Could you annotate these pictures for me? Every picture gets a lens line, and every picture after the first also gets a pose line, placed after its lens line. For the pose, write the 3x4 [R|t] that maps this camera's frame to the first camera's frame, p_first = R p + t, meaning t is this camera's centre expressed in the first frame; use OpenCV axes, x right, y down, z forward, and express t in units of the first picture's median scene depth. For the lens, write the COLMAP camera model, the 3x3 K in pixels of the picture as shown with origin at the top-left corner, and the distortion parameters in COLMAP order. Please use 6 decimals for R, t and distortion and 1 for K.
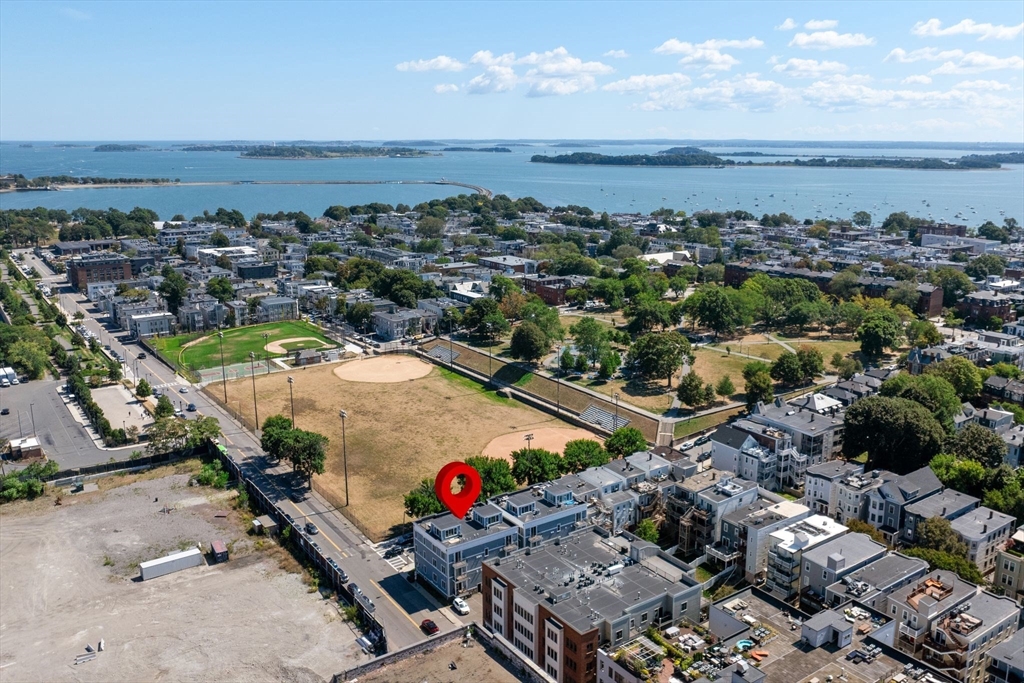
lens RADIAL K [[851.4, 0, 547.2], [0, 851.4, 346.1], [0, 0, 1]] dist [-0.011945, -0.015247]
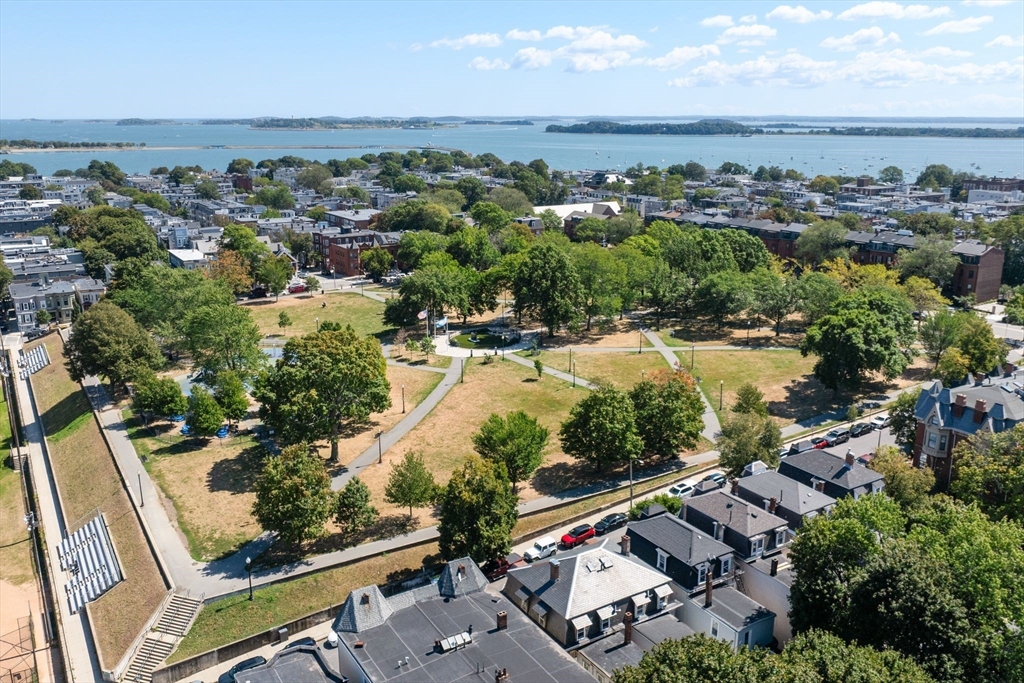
lens RADIAL K [[851.4, 0, 518.8], [0, 851.4, 336.9], [0, 0, 1]] dist [-0.011945, -0.015247]
pose [[0.997264, 0.014917, -0.072406, 0.234380], [-0.013924, 0.999802, 0.014194, -0.018942], [0.072603, -0.013147, 0.997274, 0.517615]]
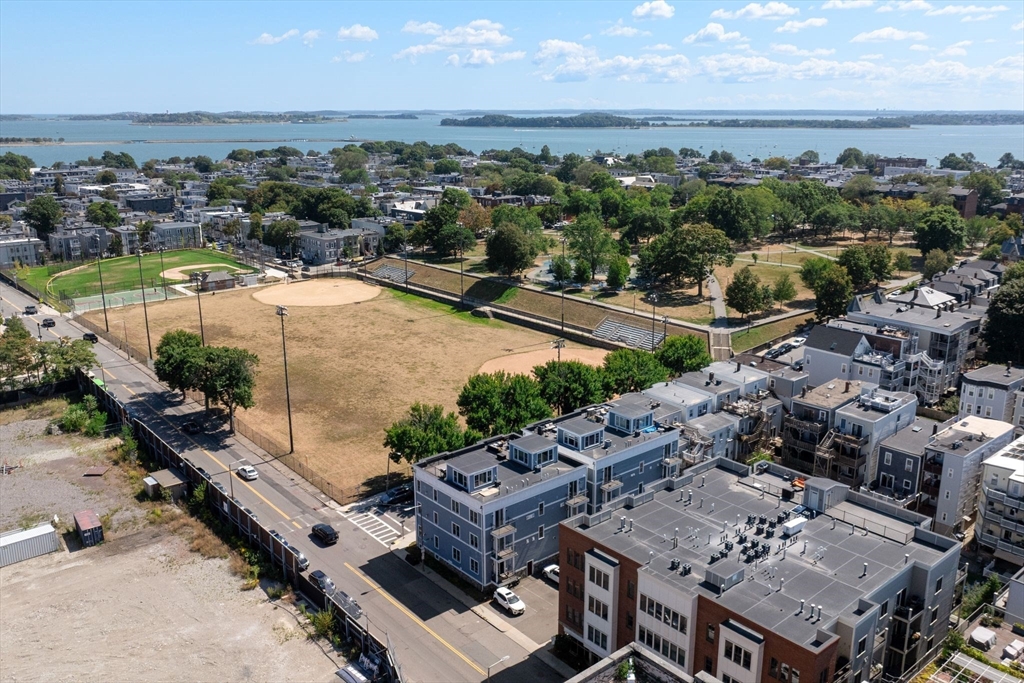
lens RADIAL K [[851.4, 0, 522.0], [0, 851.4, 342.7], [0, 0, 1]] dist [-0.011945, -0.015247]
pose [[0.996765, -0.025981, 0.076060, -0.068226], [0.023929, 0.999328, 0.027770, 0.057142], [-0.076731, -0.025860, 0.996716, 0.214673]]
